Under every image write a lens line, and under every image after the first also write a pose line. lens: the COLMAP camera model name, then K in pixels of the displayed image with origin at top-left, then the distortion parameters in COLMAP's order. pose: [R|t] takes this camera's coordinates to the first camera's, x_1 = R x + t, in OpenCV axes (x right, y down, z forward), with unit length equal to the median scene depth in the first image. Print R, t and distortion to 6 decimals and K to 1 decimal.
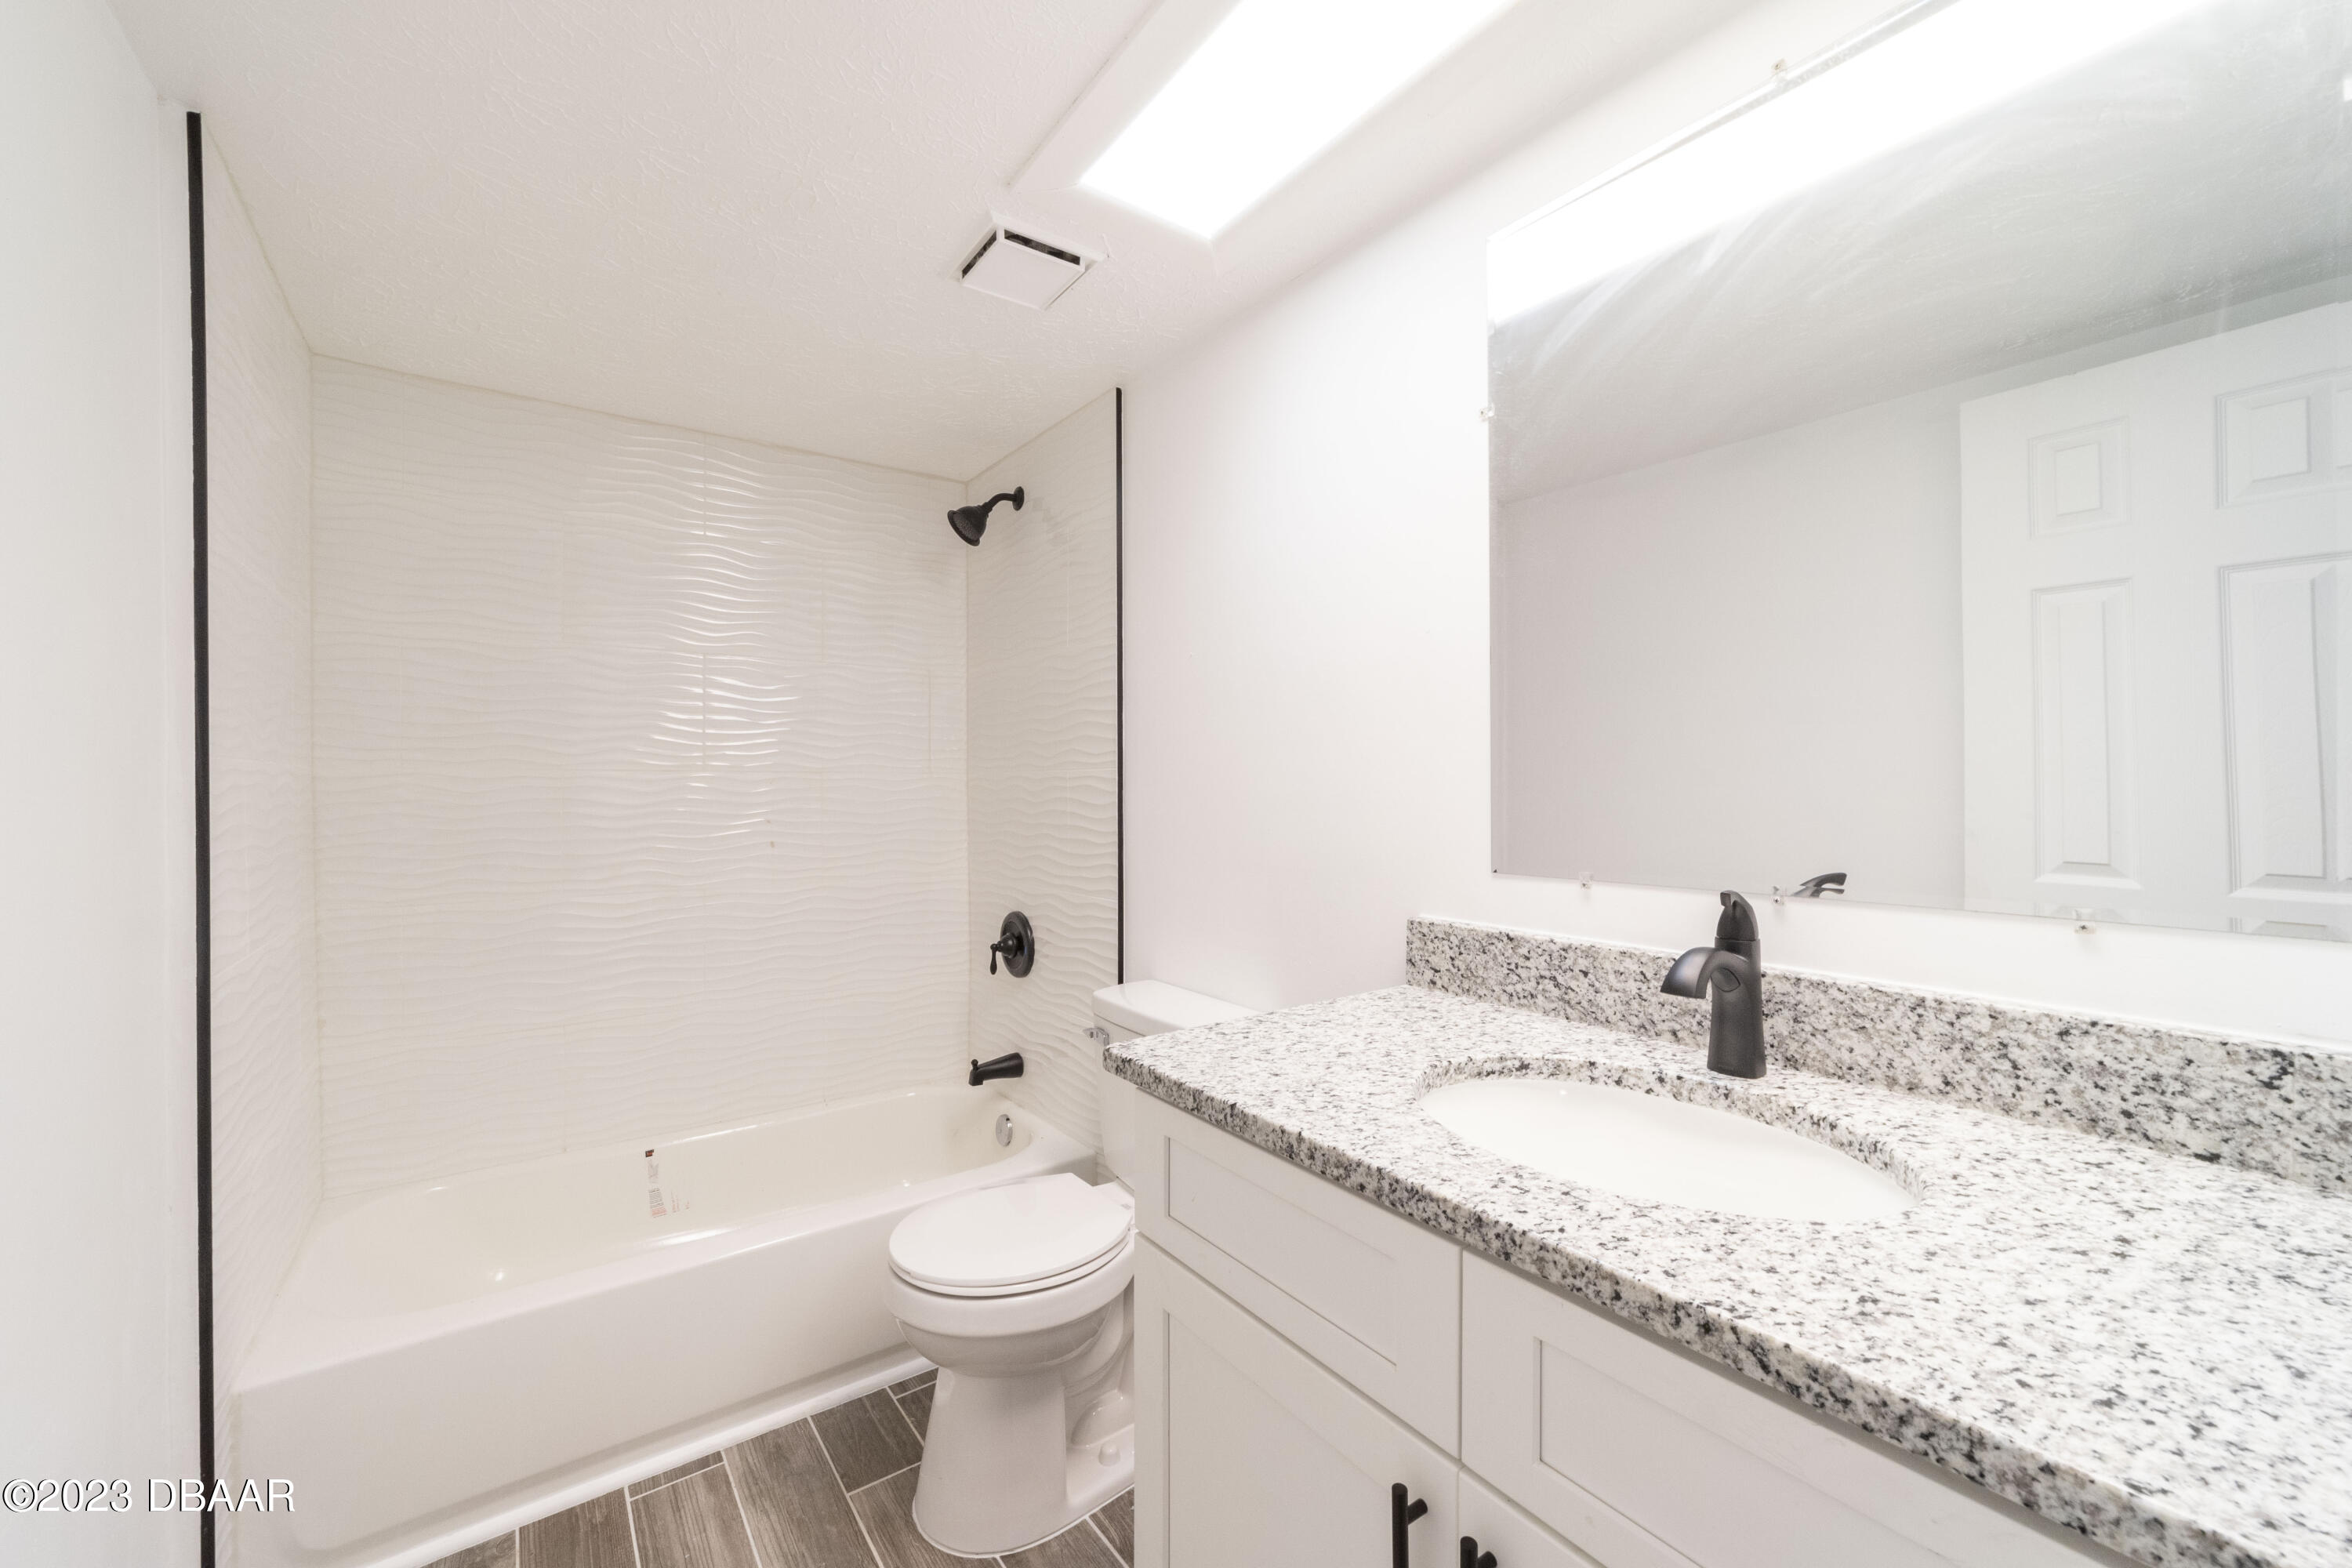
lens RADIAL K [[909.6, 0, 1165.4], [0, 909.6, 789.1], [0, 0, 1]] dist [-0.020263, 0.008311]
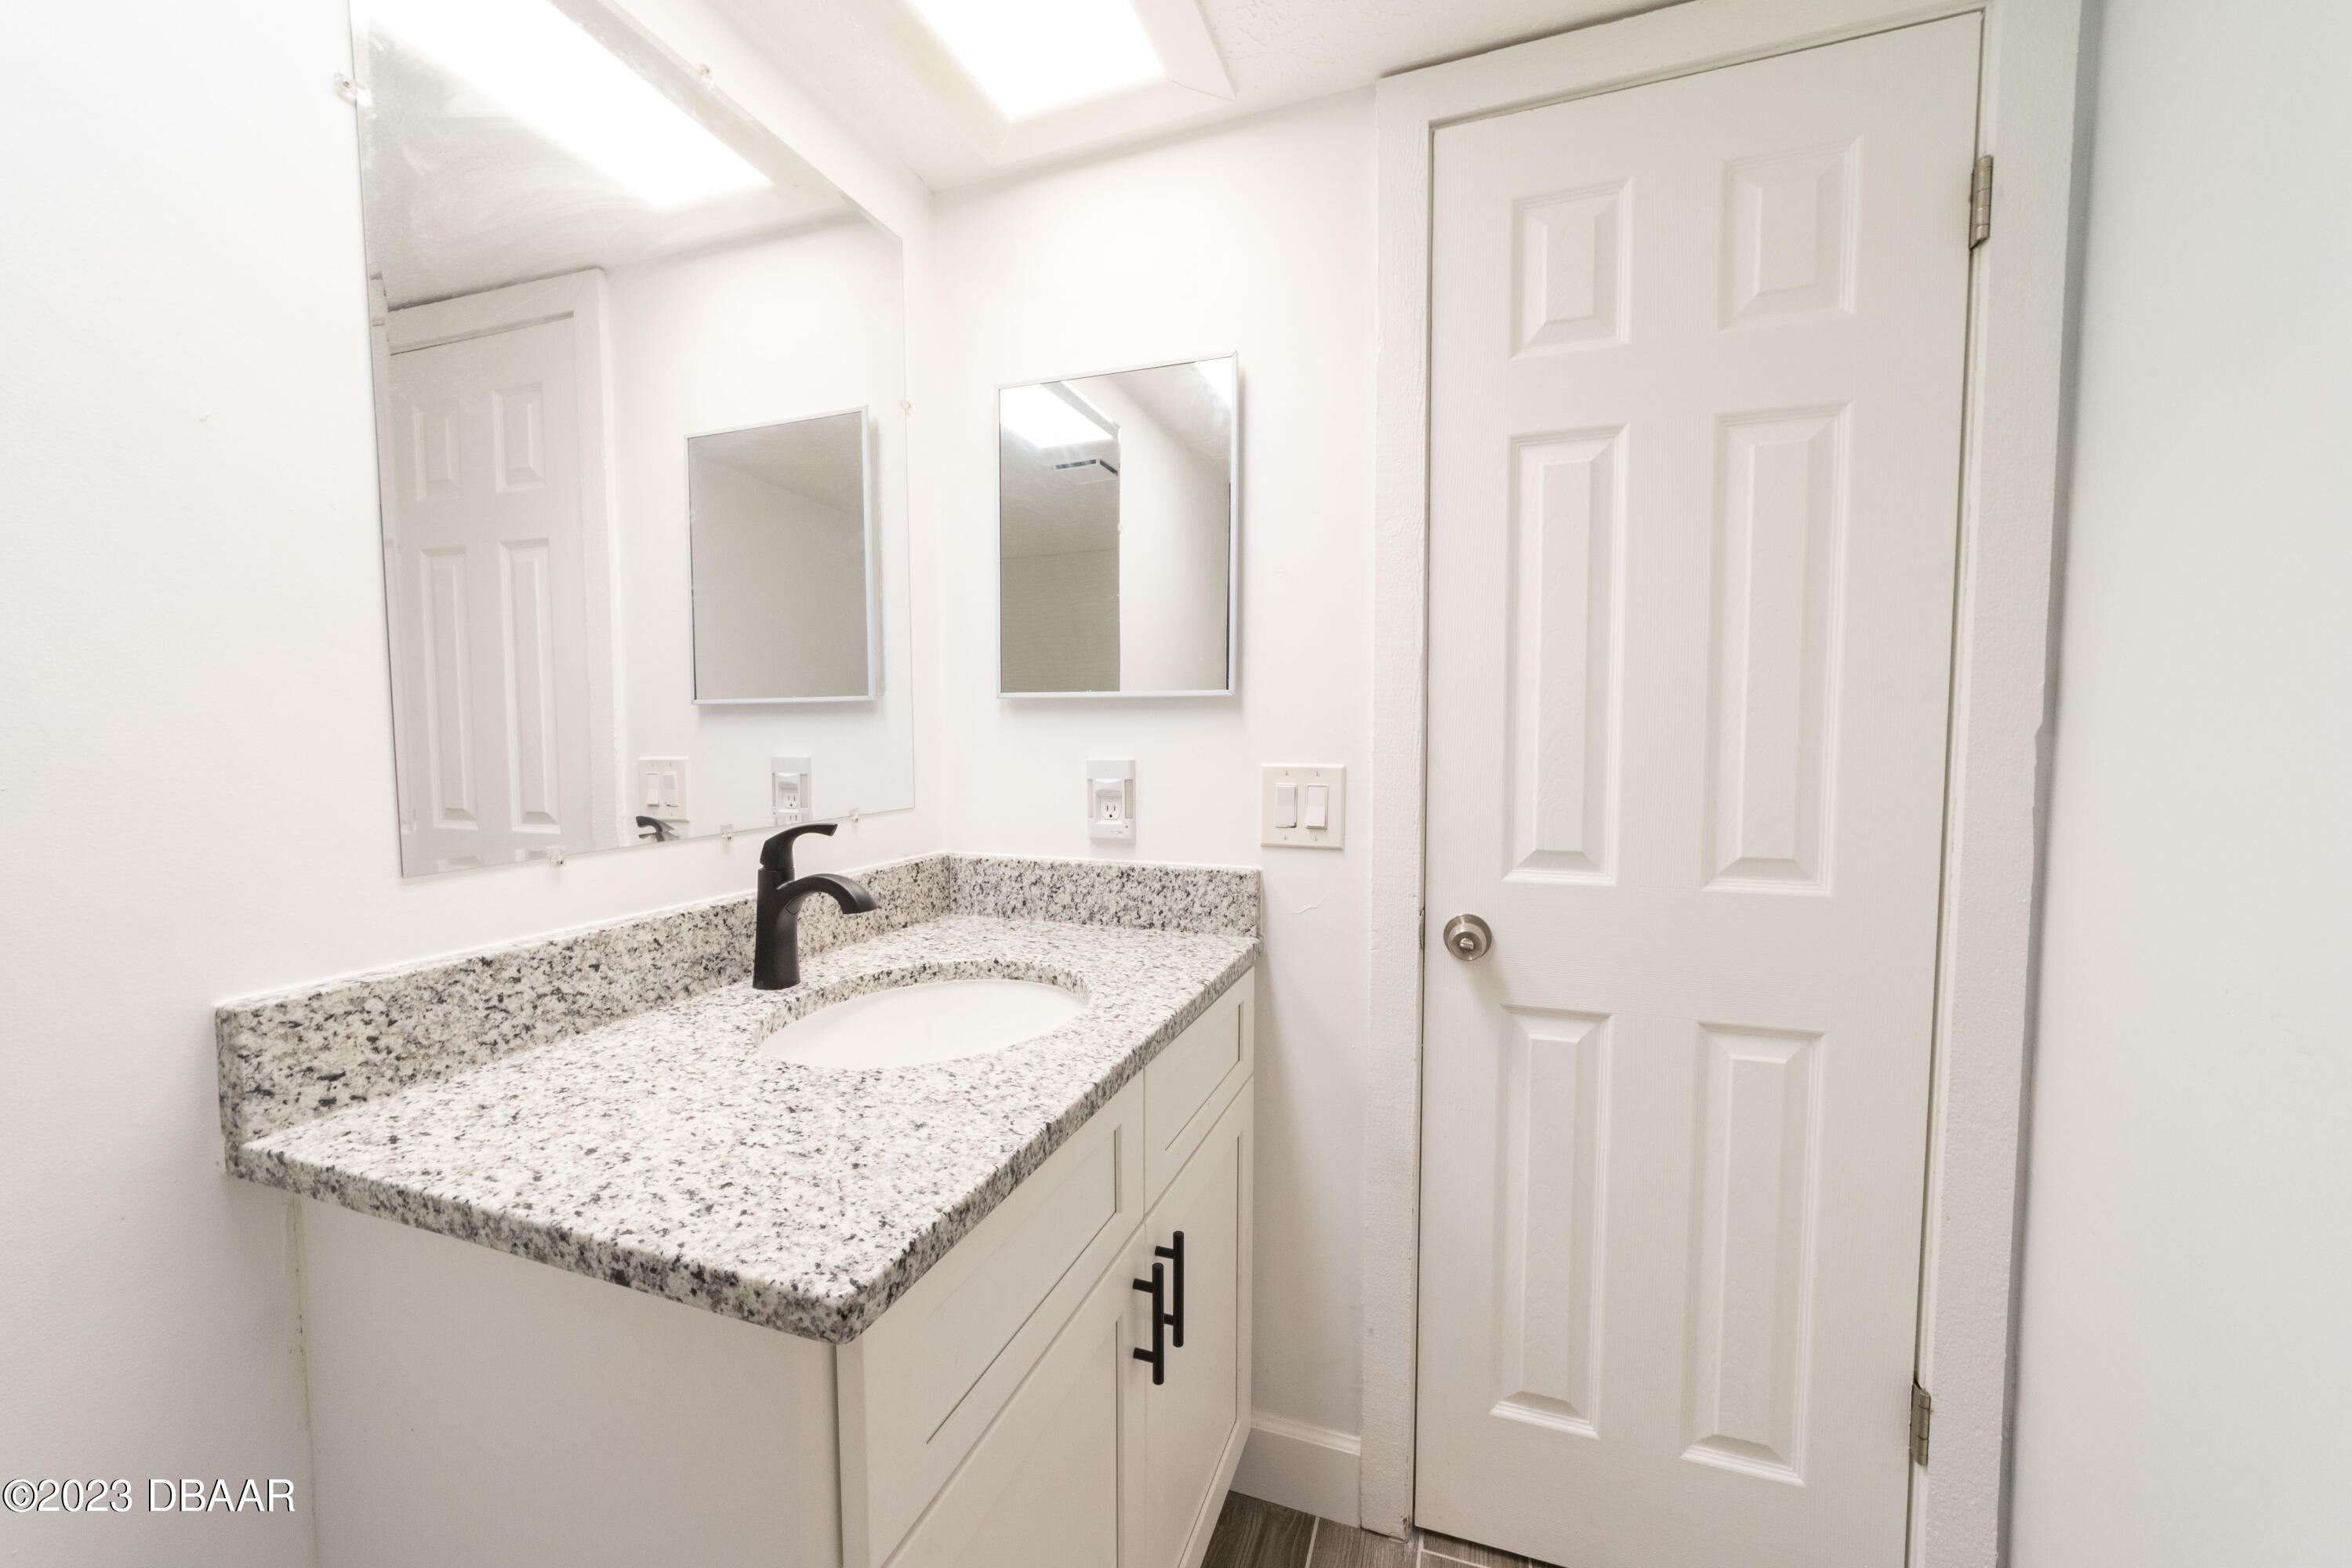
lens RADIAL K [[909.6, 0, 1165.4], [0, 909.6, 789.1], [0, 0, 1]] dist [-0.020263, 0.008311]
pose [[-0.563358, -0.049994, 0.824699, -0.408487], [0.003906, 0.997995, 0.063168, -0.004758], [-0.826204, 0.038807, -0.562033, 0.859528]]
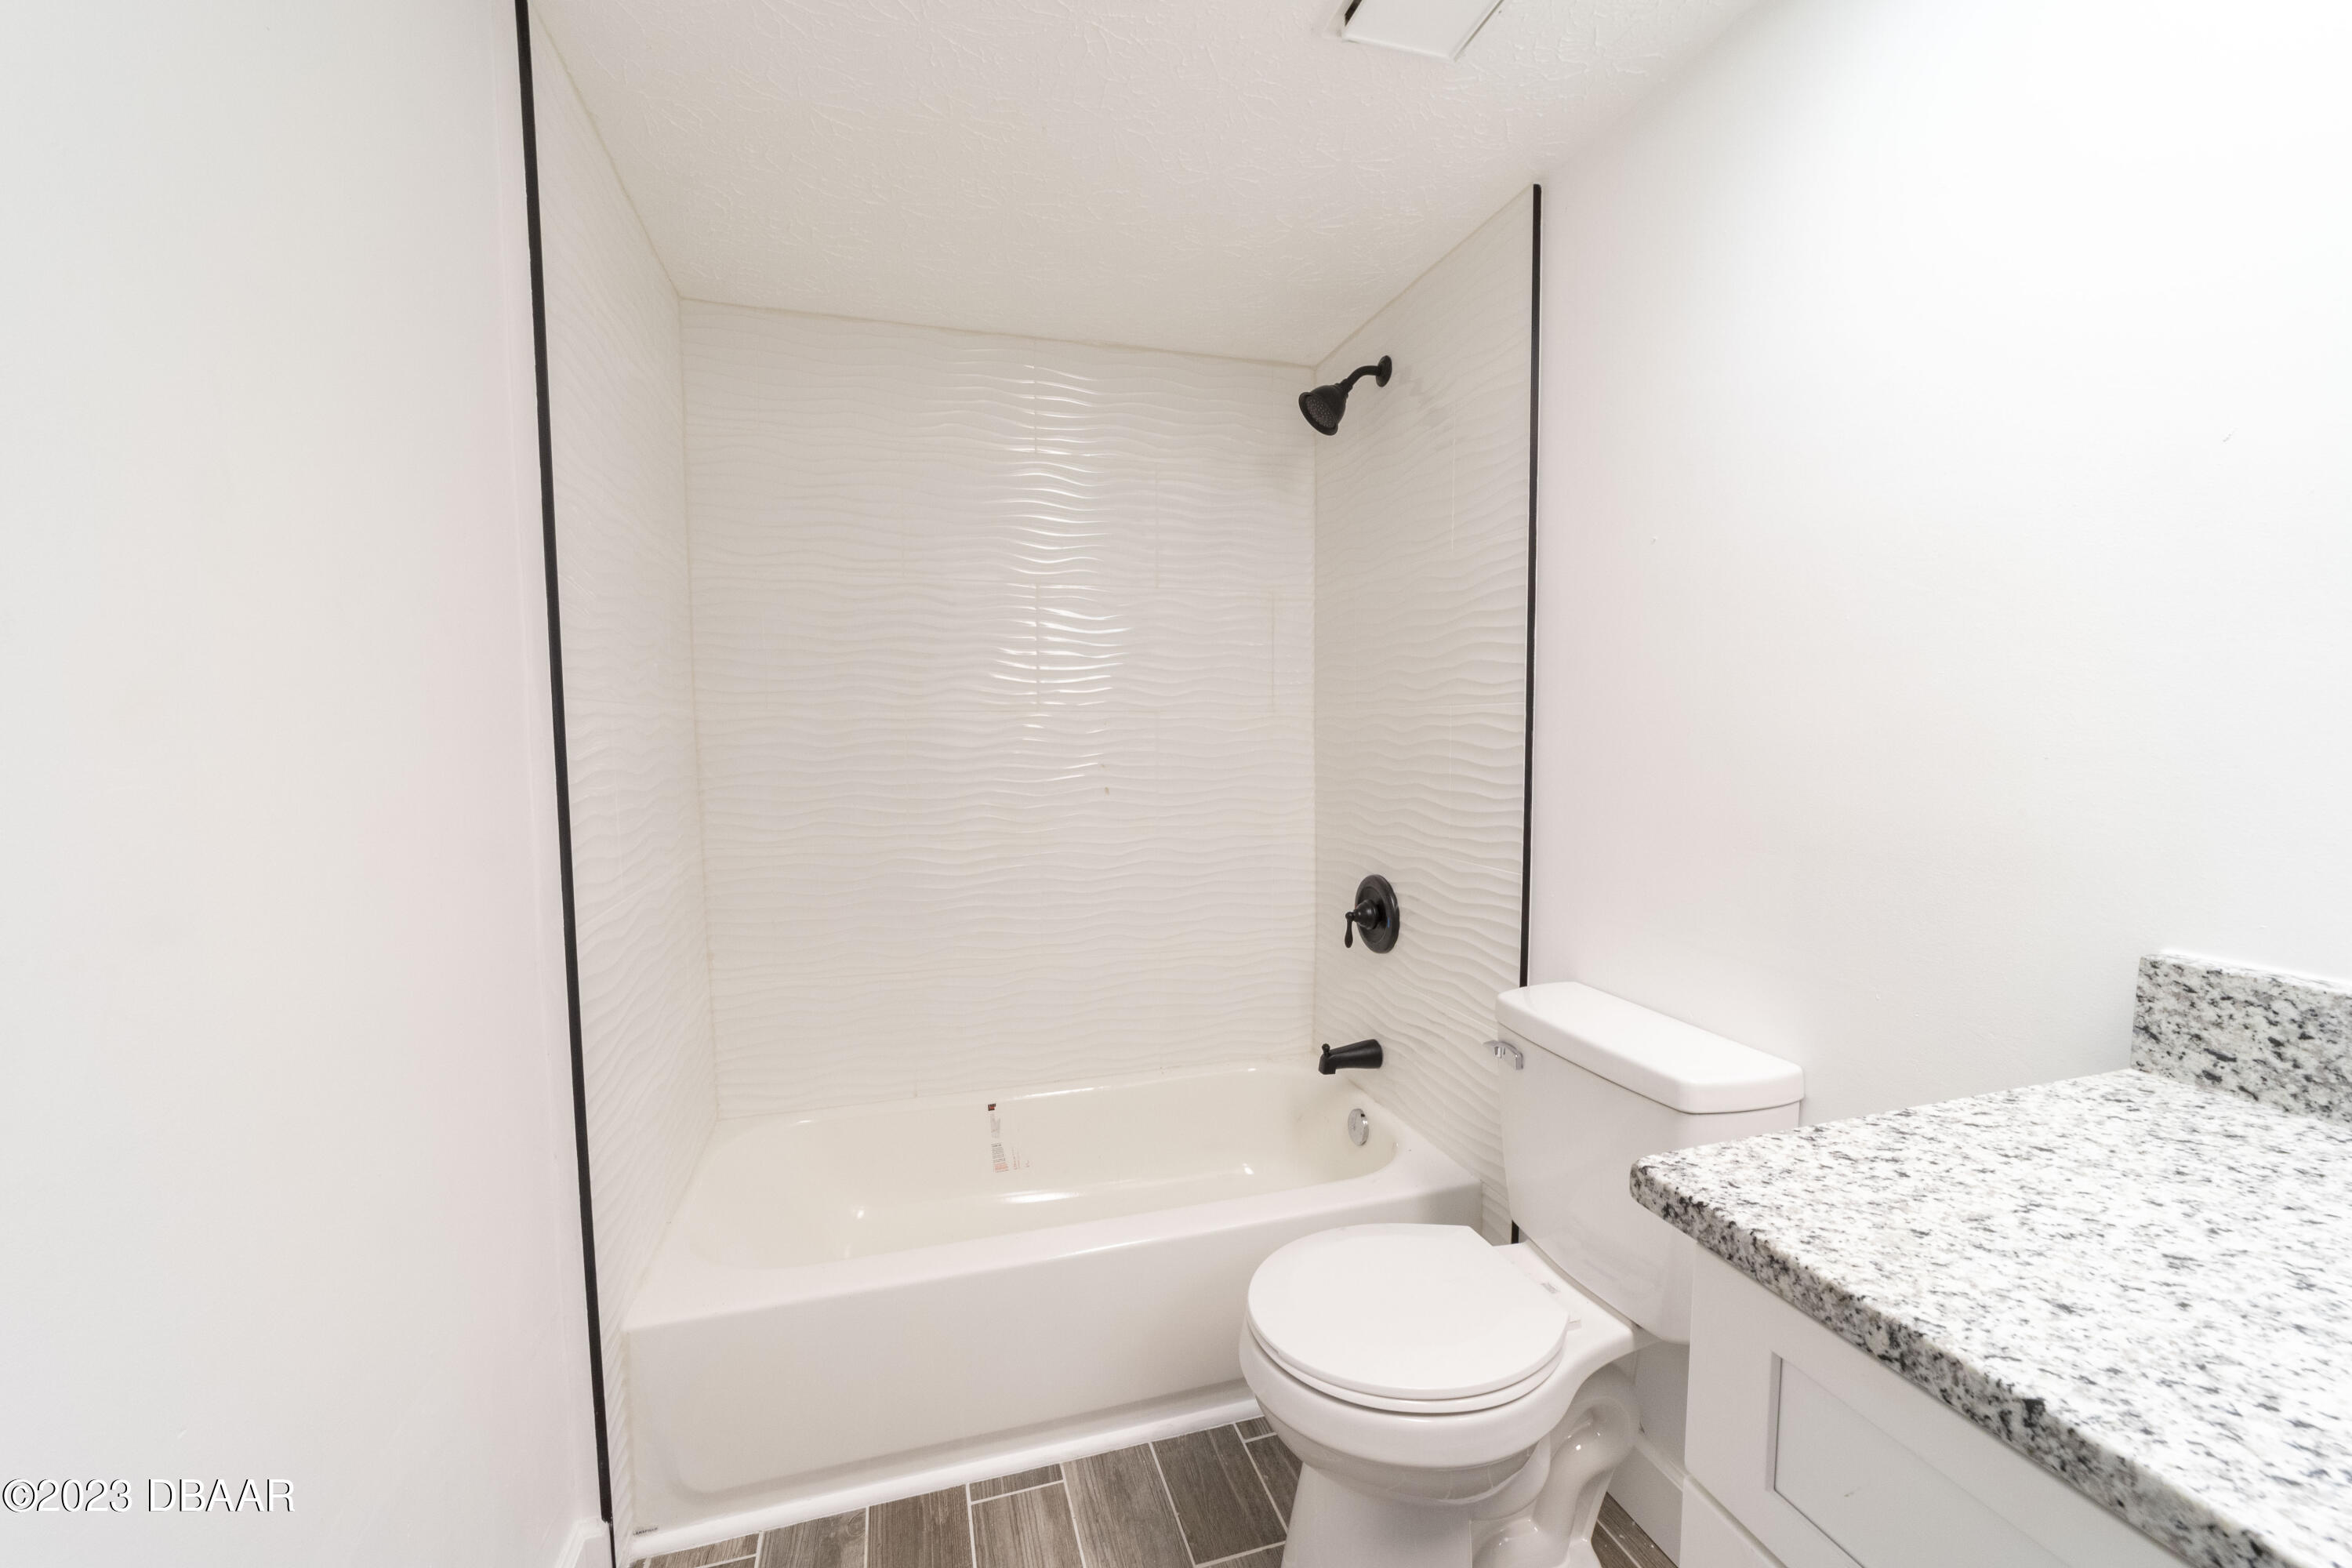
lens RADIAL K [[909.6, 0, 1165.4], [0, 909.6, 789.1], [0, 0, 1]] dist [-0.020263, 0.008311]
pose [[0.942908, 0.018904, -0.332516, -0.127300], [0.003190, 0.997829, 0.065776, -0.001406], [0.333037, -0.063081, 0.940801, 0.271529]]
